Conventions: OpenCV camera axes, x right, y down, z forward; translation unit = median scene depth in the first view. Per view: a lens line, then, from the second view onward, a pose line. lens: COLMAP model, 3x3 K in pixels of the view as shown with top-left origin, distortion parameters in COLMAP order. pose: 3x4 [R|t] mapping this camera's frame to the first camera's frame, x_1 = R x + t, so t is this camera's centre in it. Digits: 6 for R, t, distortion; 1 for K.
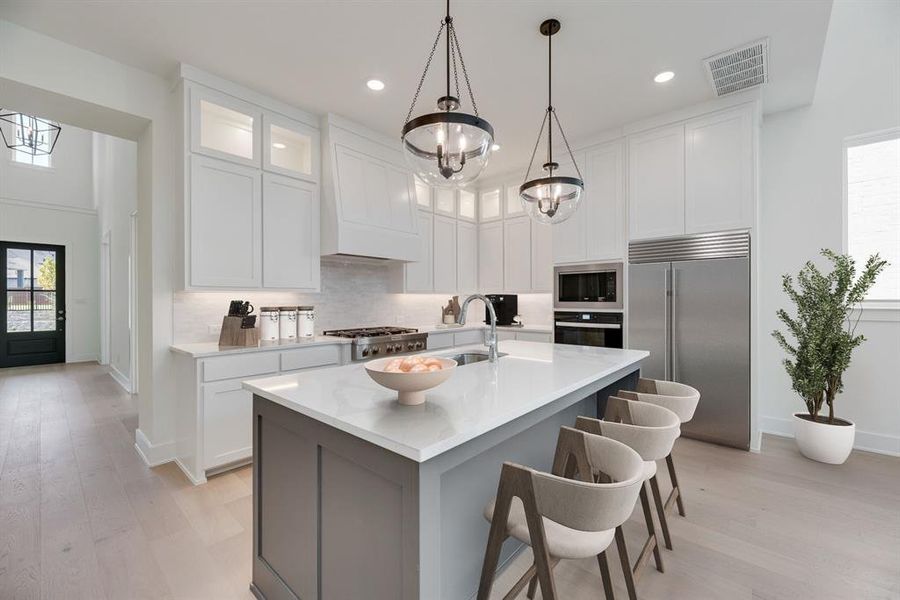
lens RADIAL K [[363.8, 0, 454.9], [0, 363.8, 299.6], [0, 0, 1]] dist [-0.003438, -0.000140]
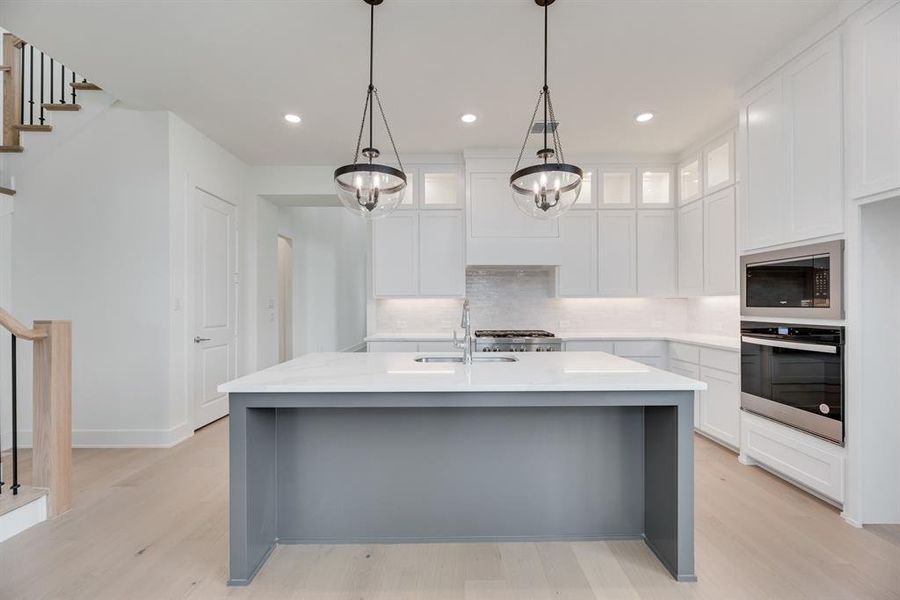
lens RADIAL K [[363.8, 0, 450.6], [0, 363.8, 305.4], [0, 0, 1]] dist [-0.003438, -0.000140]
pose [[0.657723, 0.002506, -0.753255, 0.450905], [0.001348, 0.999989, 0.004505, -0.001102], [0.753258, -0.003979, 0.657713, 0.142078]]
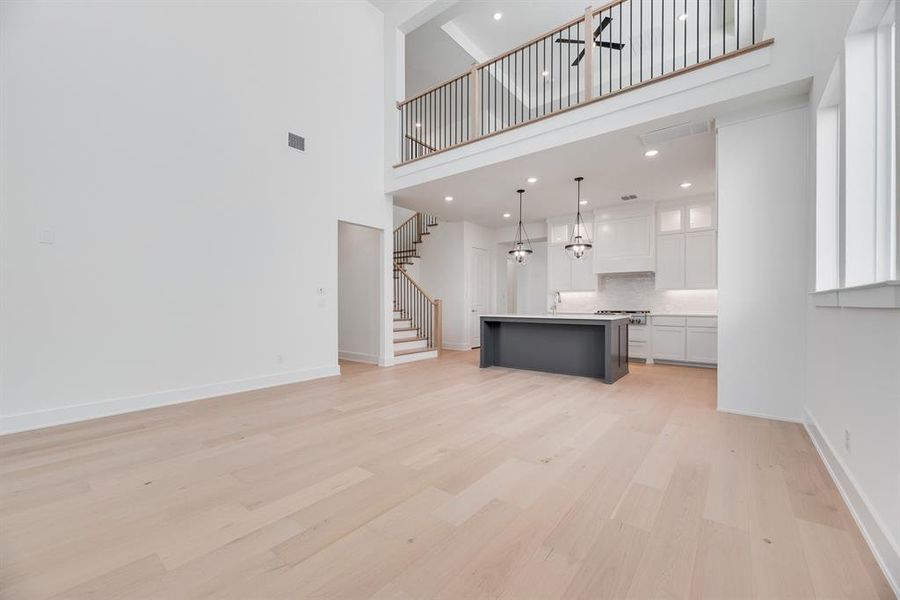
lens RADIAL K [[363.8, 0, 448.5], [0, 363.8, 304.8], [0, 0, 1]] dist [-0.003438, -0.000140]
pose [[0.046049, 0.008741, -0.998901, 1.528371], [0.002019, 0.999959, 0.008843, 0.033282], [0.998937, -0.002424, 0.046030, 0.015953]]
